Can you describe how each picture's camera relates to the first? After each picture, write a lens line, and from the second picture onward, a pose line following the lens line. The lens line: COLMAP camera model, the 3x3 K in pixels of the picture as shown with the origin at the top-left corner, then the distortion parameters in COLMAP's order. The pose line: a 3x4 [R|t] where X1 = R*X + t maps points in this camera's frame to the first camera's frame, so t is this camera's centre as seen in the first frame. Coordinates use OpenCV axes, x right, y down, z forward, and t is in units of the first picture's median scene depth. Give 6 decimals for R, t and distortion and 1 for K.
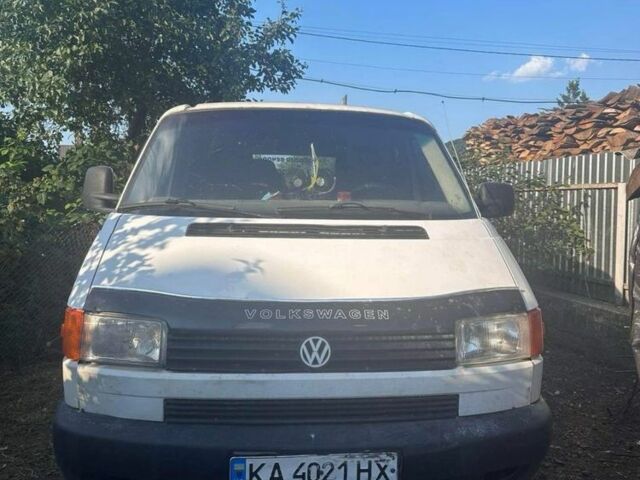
lens RADIAL K [[609.5, 0, 324.7], [0, 609.5, 239.3], [0, 0, 1]] dist [0.132425, -0.257369]
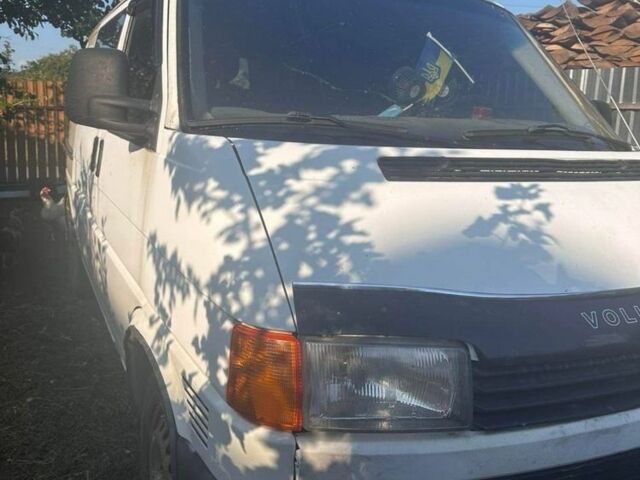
lens RADIAL K [[609.5, 0, 324.7], [0, 609.5, 239.3], [0, 0, 1]] dist [0.132425, -0.257369]
pose [[0.931618, -0.044245, 0.360736, -0.501160], [-0.006542, 0.990360, 0.138365, -0.030354], [-0.363381, -0.131263, 0.922347, 0.487749]]
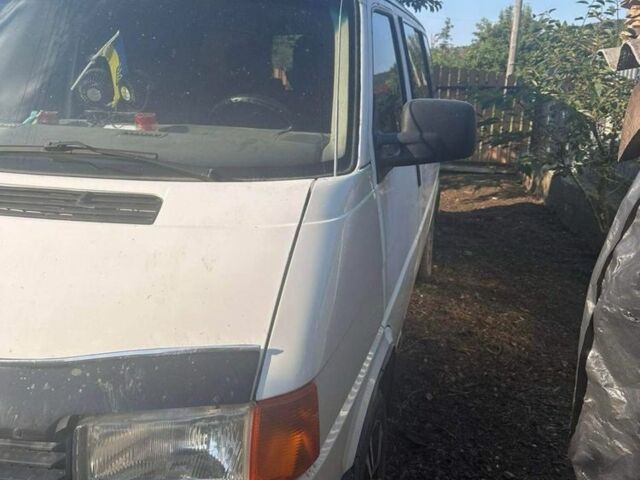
lens RADIAL K [[609.5, 0, 324.7], [0, 609.5, 239.3], [0, 0, 1]] dist [0.132425, -0.257369]
pose [[0.943646, 0.097459, -0.316280, 0.507951], [-0.034027, 0.979164, 0.200199, -0.104932], [0.329201, -0.178155, 0.927301, 0.579036]]
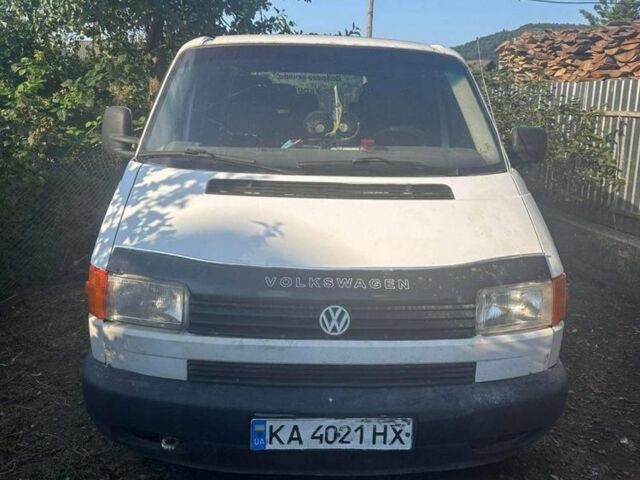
lens RADIAL K [[607.7, 0, 320.0], [0, 607.7, 240.0], [0, 0, 1]] dist [0.123415, -0.208527]
pose [[0.998963, 0.022540, -0.039558, -0.002313], [-0.015919, 0.986929, 0.160365, -0.093129], [0.042656, -0.159569, 0.986265, 0.028025]]
